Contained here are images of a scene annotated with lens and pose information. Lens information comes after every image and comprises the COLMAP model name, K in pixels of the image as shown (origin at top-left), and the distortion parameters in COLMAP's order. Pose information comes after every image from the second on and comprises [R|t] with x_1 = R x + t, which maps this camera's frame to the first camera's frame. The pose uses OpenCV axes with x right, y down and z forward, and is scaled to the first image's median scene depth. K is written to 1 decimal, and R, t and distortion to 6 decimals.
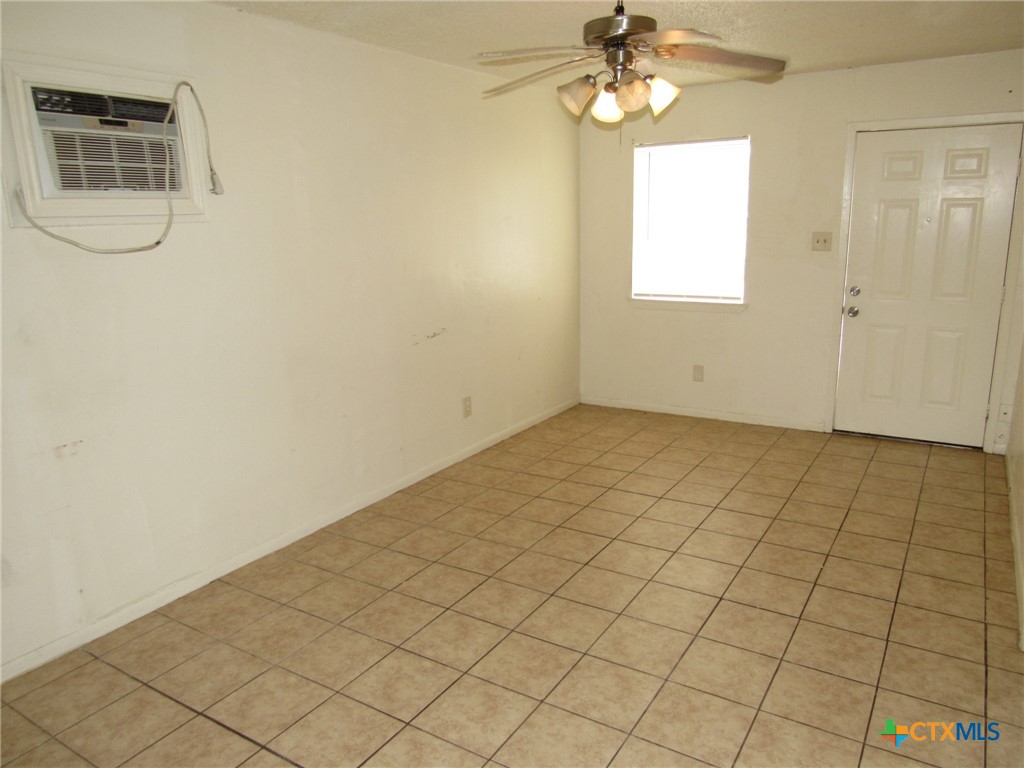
lens RADIAL K [[731.9, 0, 513.3], [0, 731.9, 387.8], [0, 0, 1]] dist [-0.023387, -0.001594]
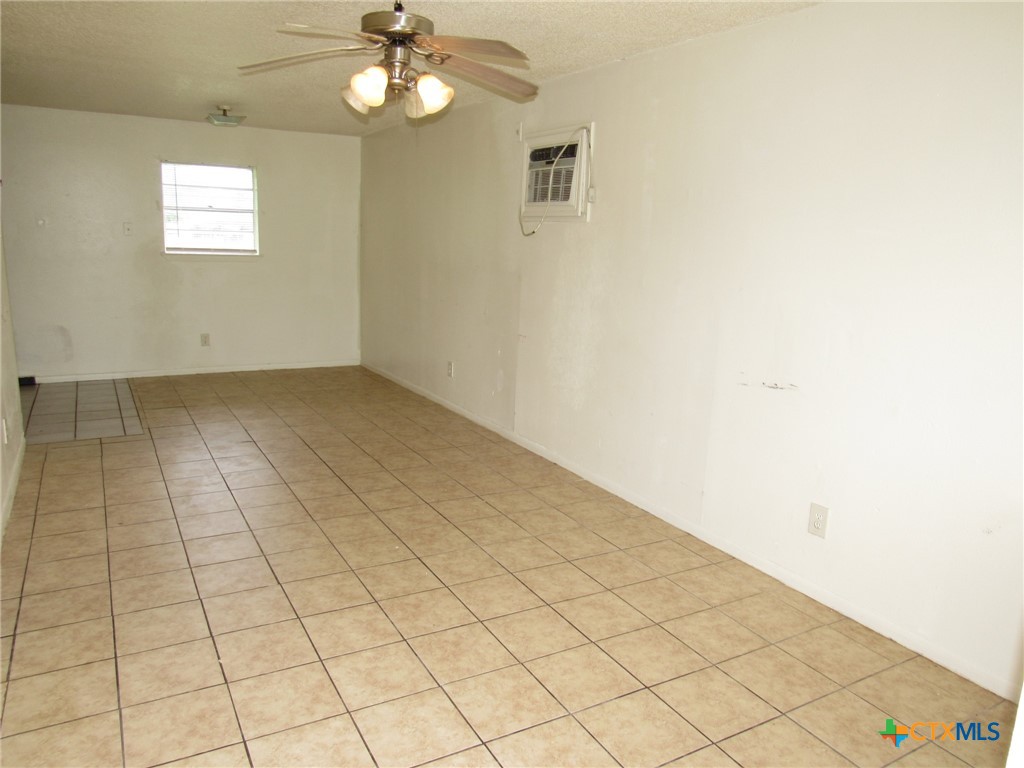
lens RADIAL K [[731.9, 0, 511.9], [0, 731.9, 381.6], [0, 0, 1]] dist [-0.023387, -0.001594]
pose [[-0.470107, 0.178586, -0.864353, 0.864361], [-0.231360, 0.920137, 0.315944, -0.329234], [0.851746, 0.348505, -0.391245, 1.417518]]
